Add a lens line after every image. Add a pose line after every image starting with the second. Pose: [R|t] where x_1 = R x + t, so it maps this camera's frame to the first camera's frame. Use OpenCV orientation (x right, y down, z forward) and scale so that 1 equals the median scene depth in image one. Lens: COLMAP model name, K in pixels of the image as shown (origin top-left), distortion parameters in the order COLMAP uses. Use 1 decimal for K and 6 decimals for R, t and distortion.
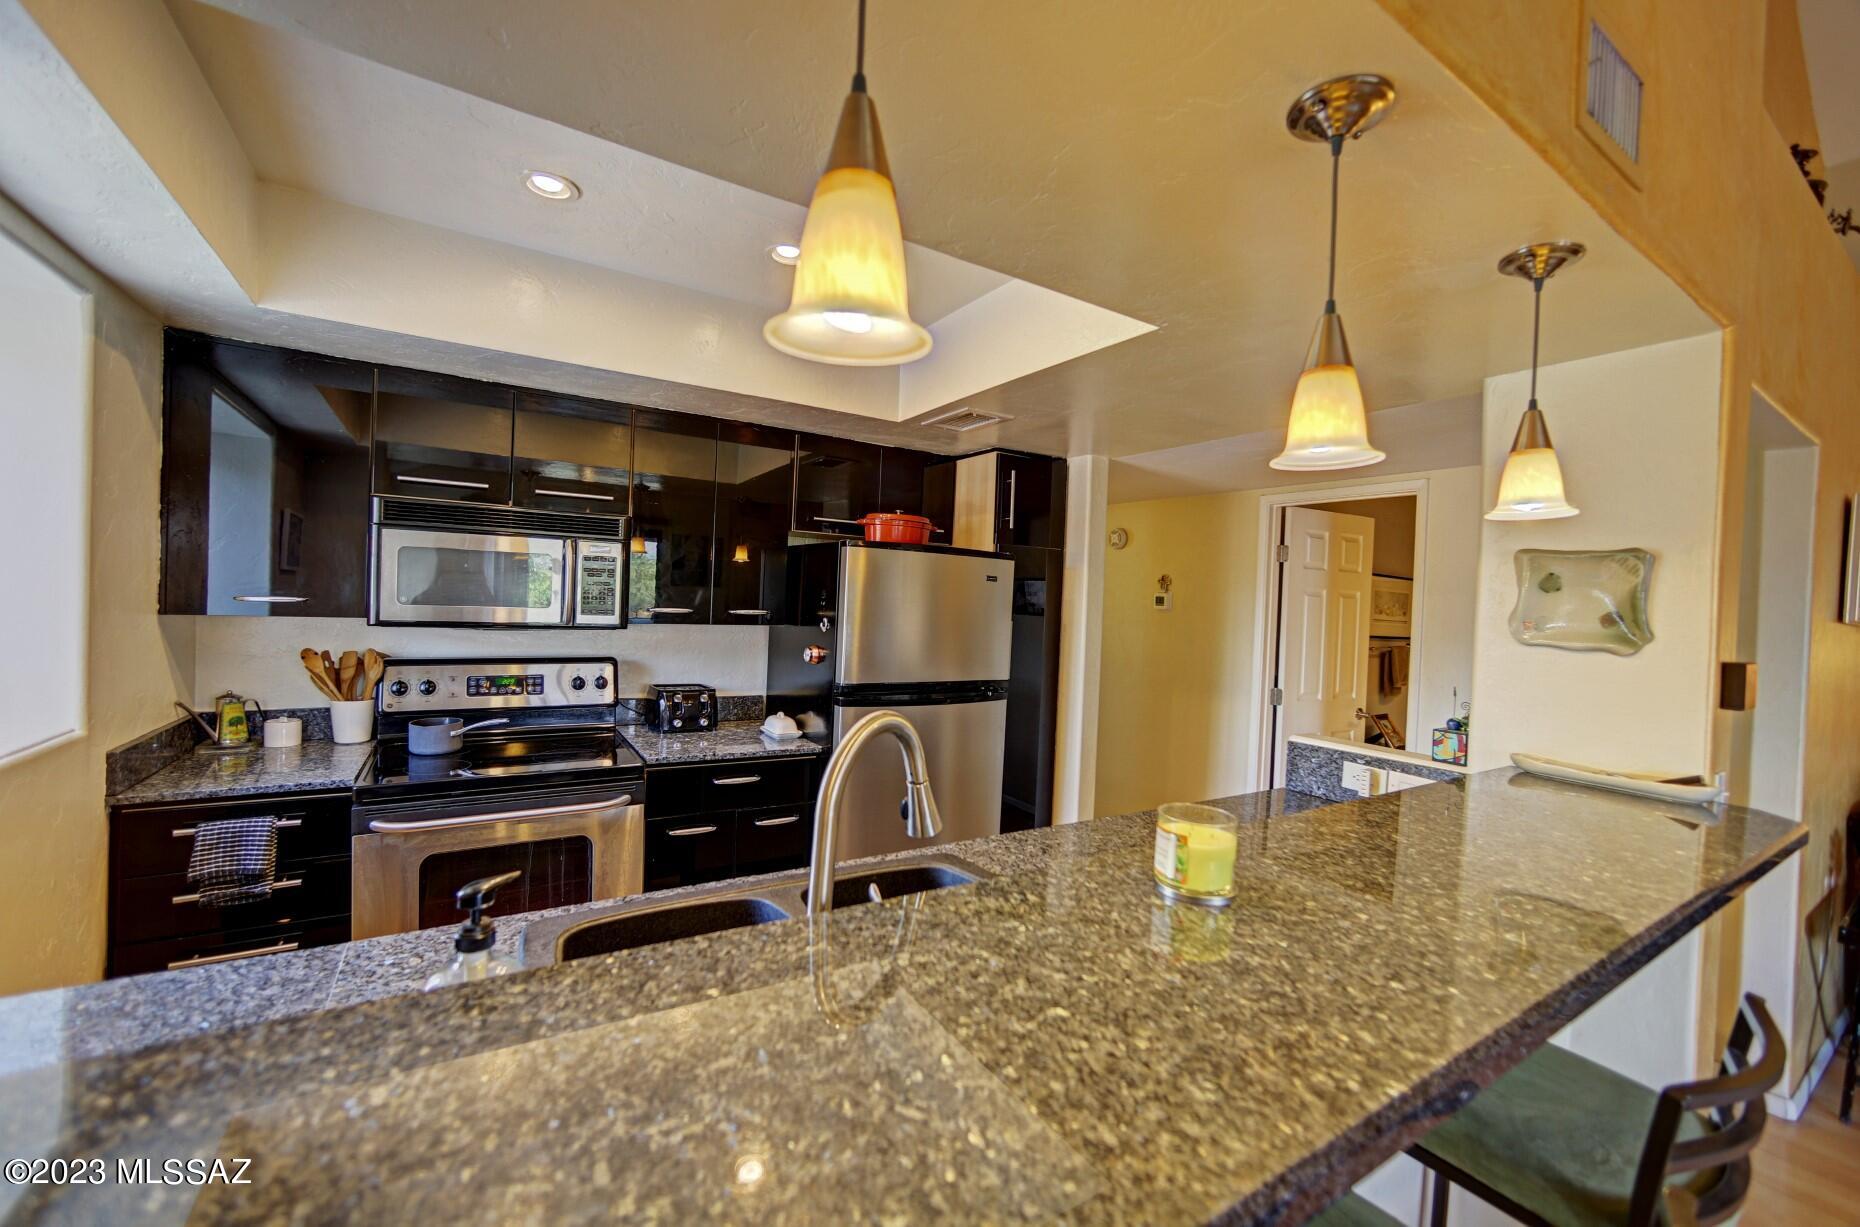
lens RADIAL K [[722.4, 0, 931.7], [0, 722.4, 602.7], [0, 0, 1]] dist [-0.018026, 0.000184]
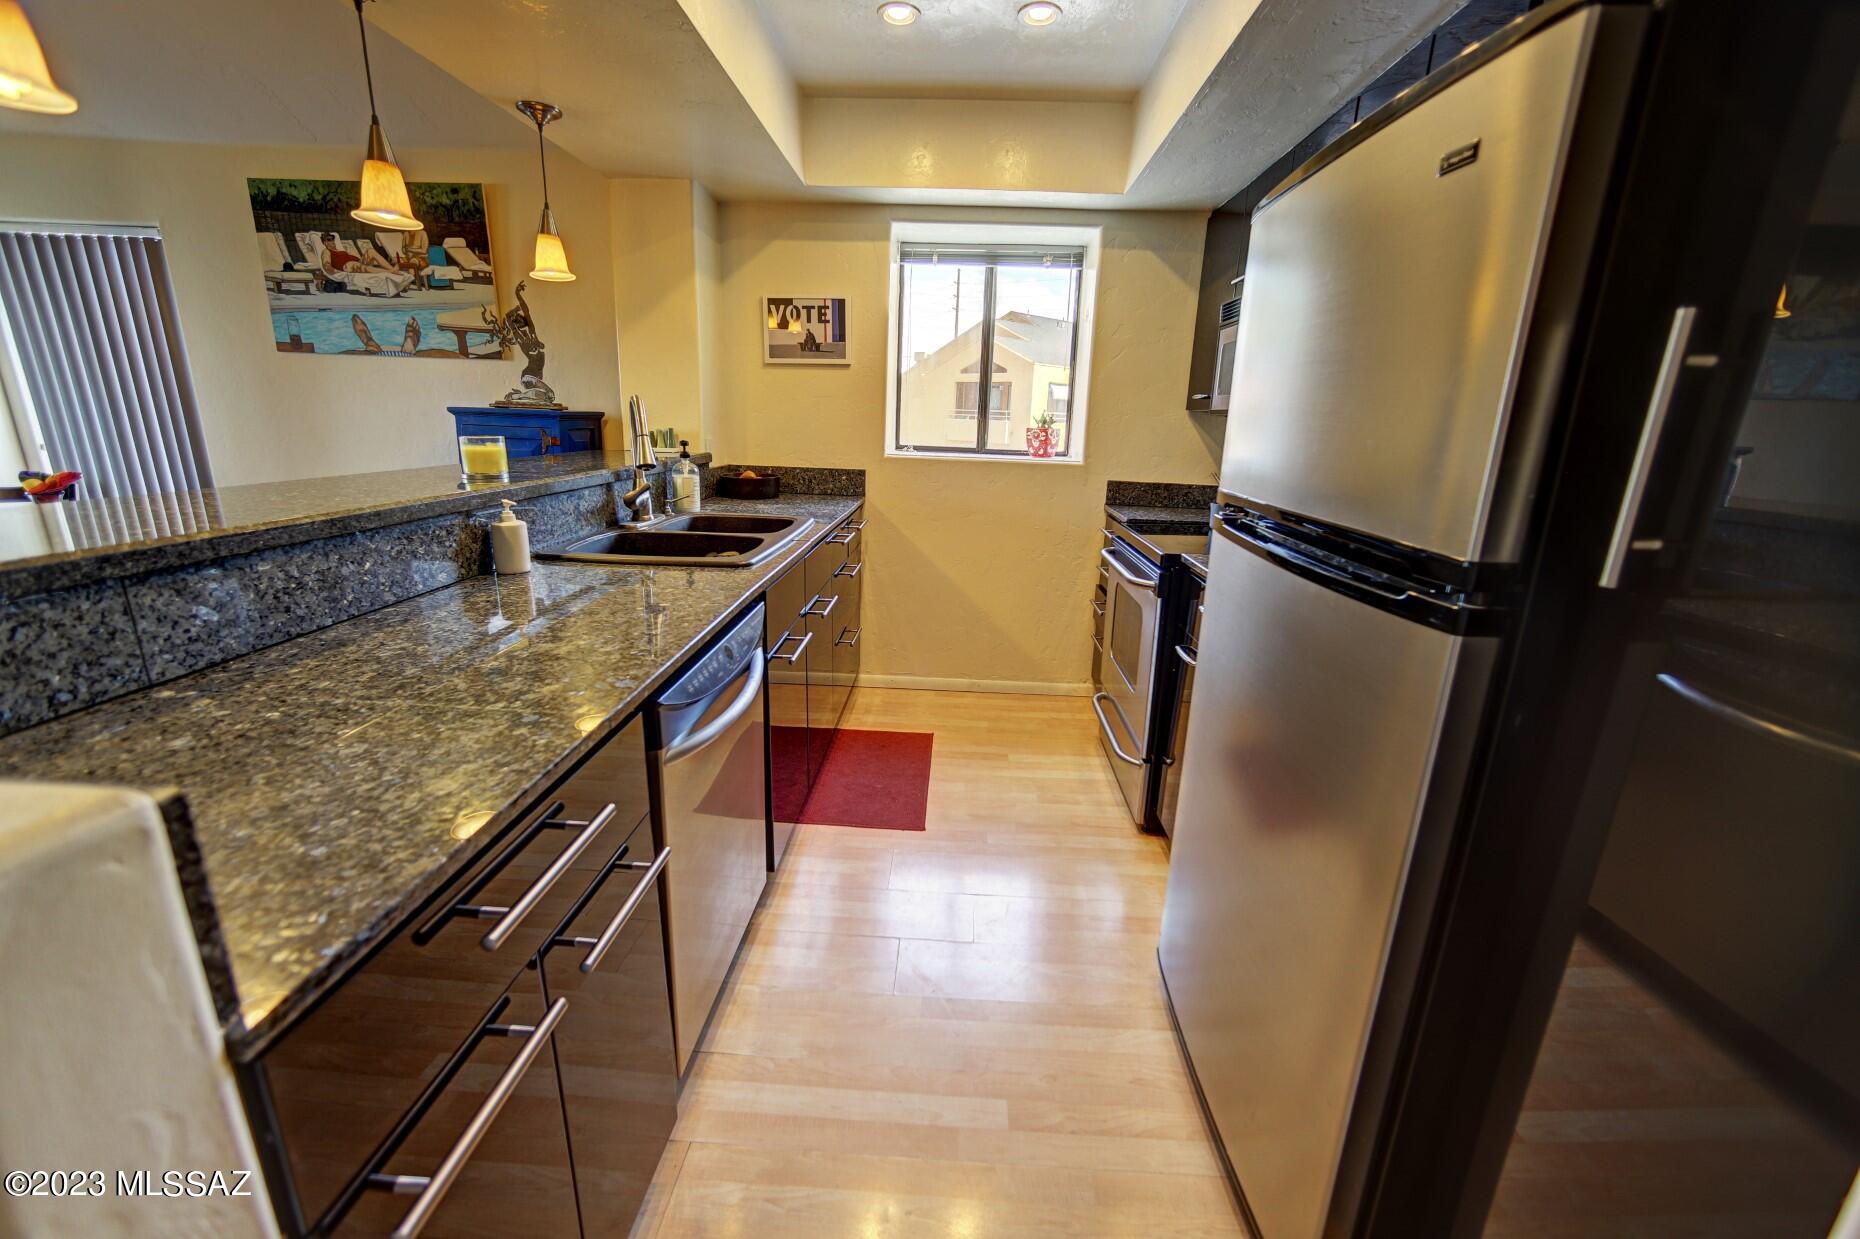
lens RADIAL K [[737.1, 0, 931.5], [0, 737.1, 613.8], [0, 0, 1]] dist [-0.034958, 0.012851]
pose [[-0.563127, 0.158808, -0.810967, 0.548131], [-0.057258, 0.971504, 0.230005, 0.099710], [0.824384, 0.175956, -0.537987, 1.295443]]
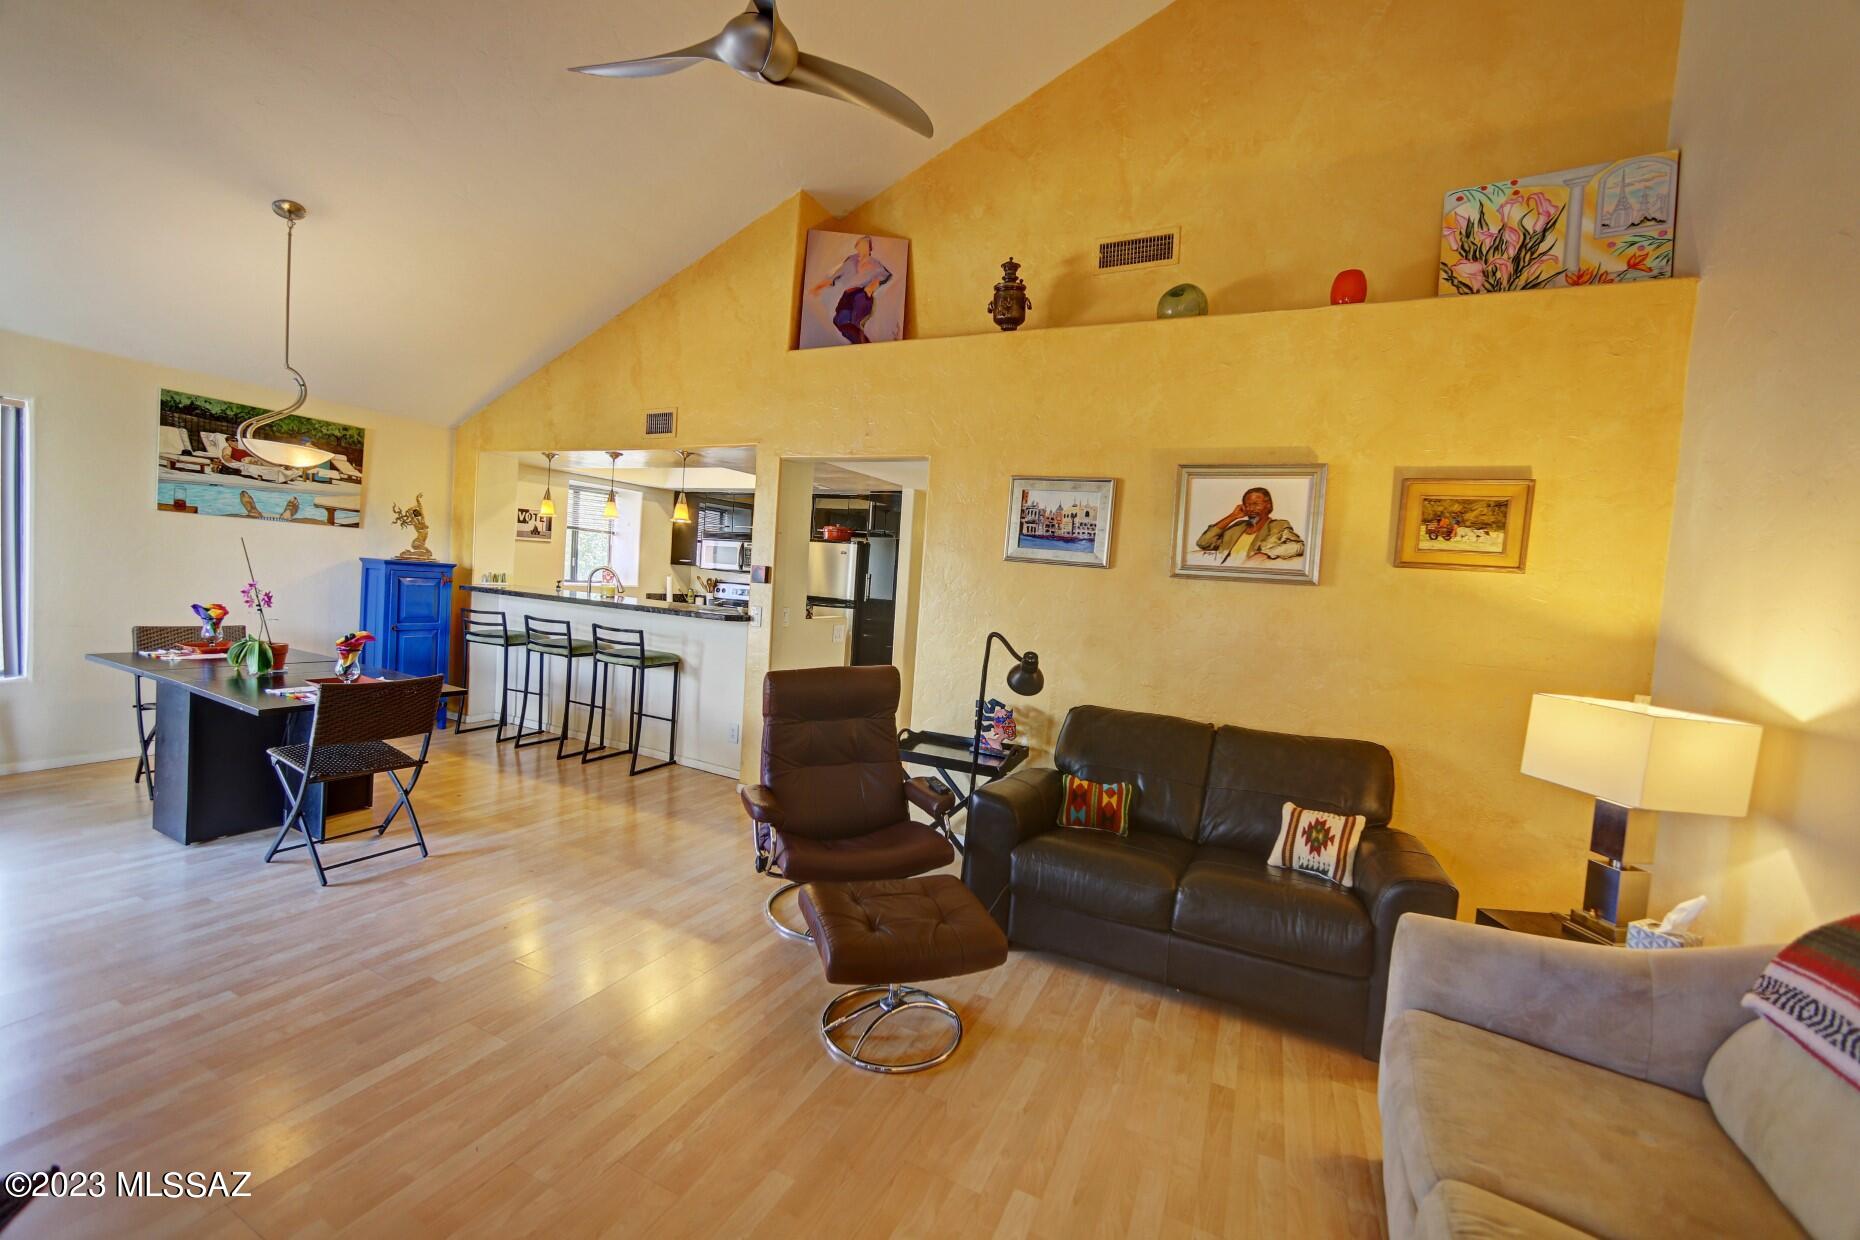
lens RADIAL K [[737.1, 0, 922.6], [0, 737.1, 616.9], [0, 0, 1]] dist [-0.034958, 0.012851]
pose [[0.534966, 0.044478, -0.843702, 2.699945], [-0.051694, 0.998465, 0.019860, 0.133128], [0.843290, 0.032990, 0.536445, 0.001355]]
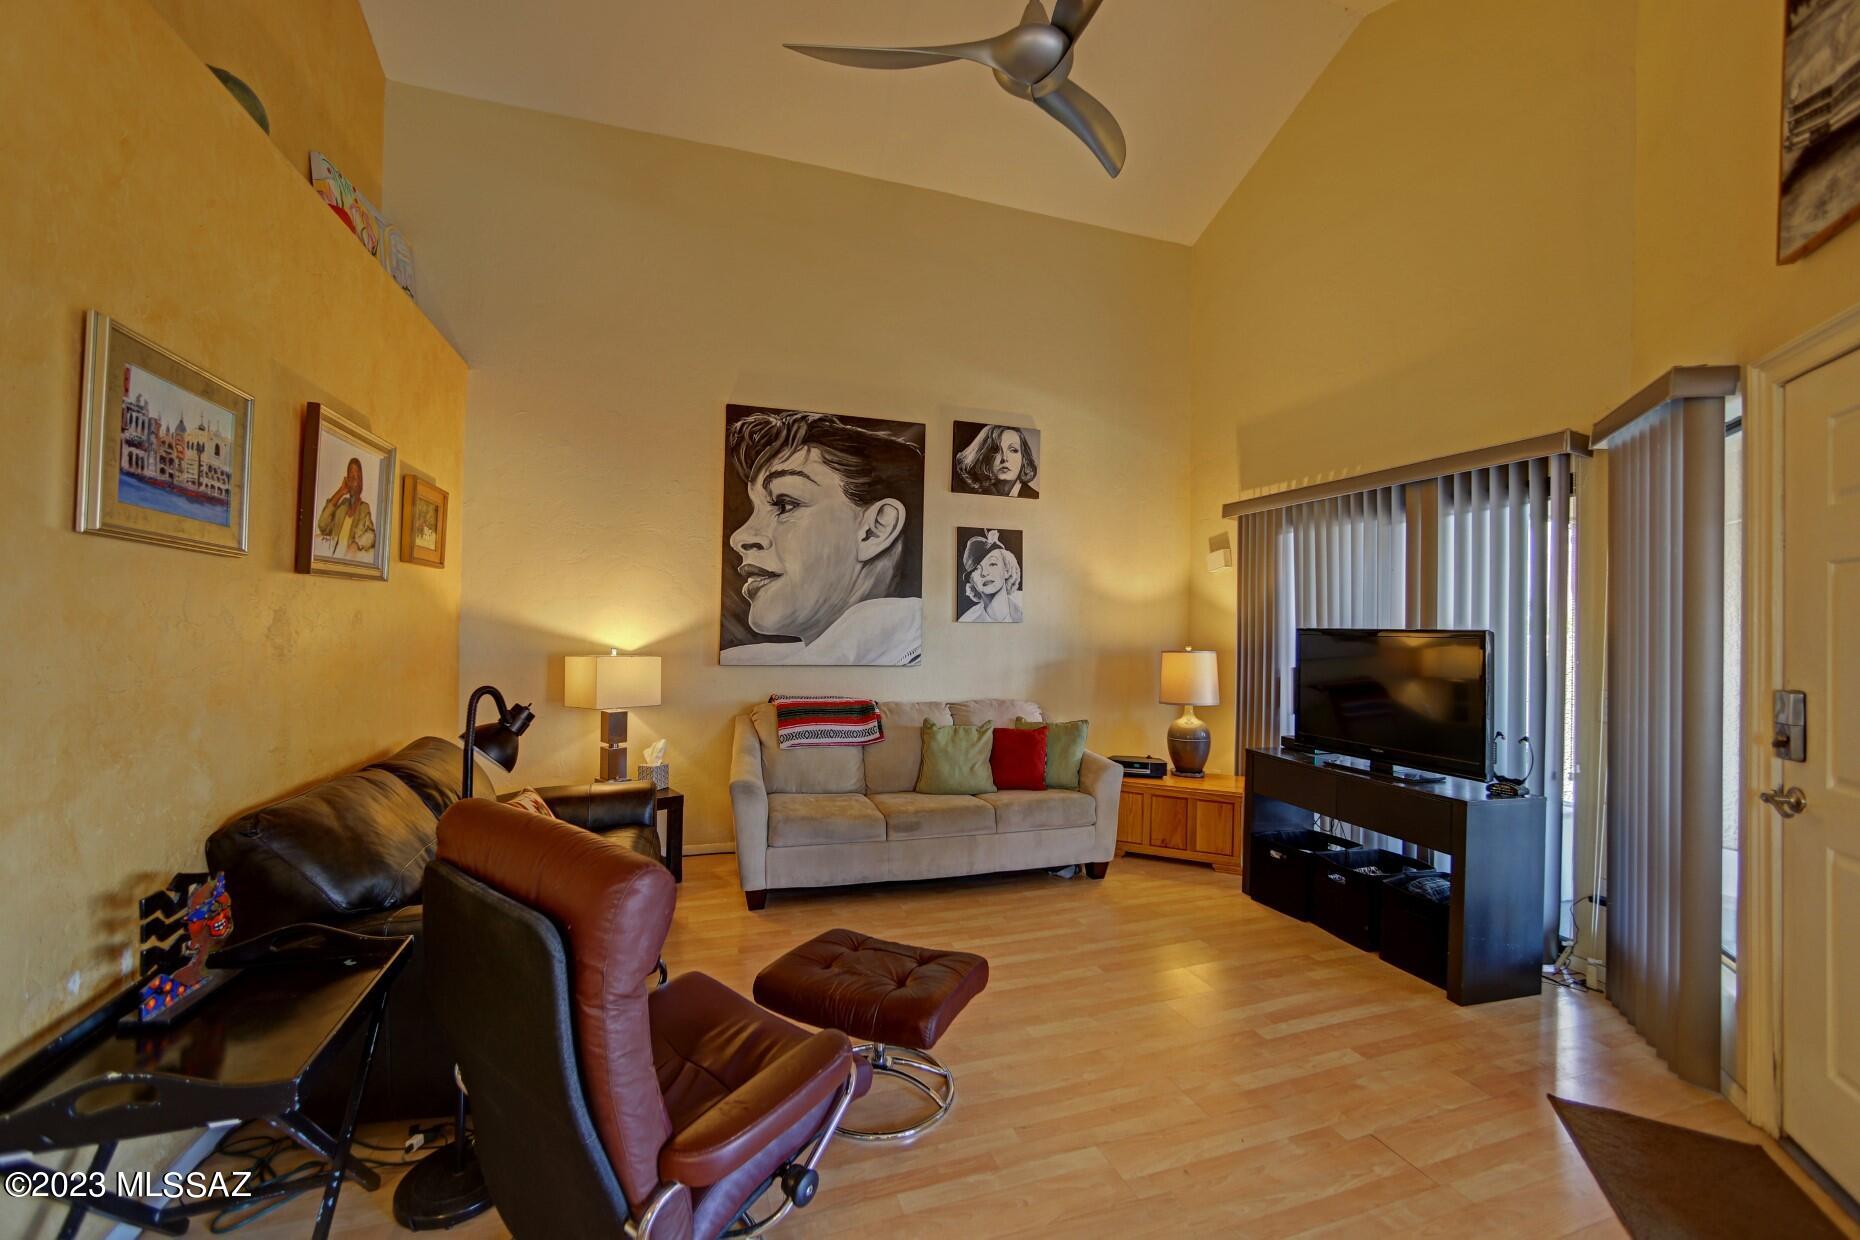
lens RADIAL K [[737.1, 0, 923.0], [0, 737.1, 618.3], [0, 0, 1]] dist [-0.034958, 0.012851]
pose [[0.242866, -0.027678, 0.969665, 0.933199], [-0.007392, 0.999511, 0.030382, 0.078349], [-0.970032, -0.014547, 0.242543, 0.204756]]
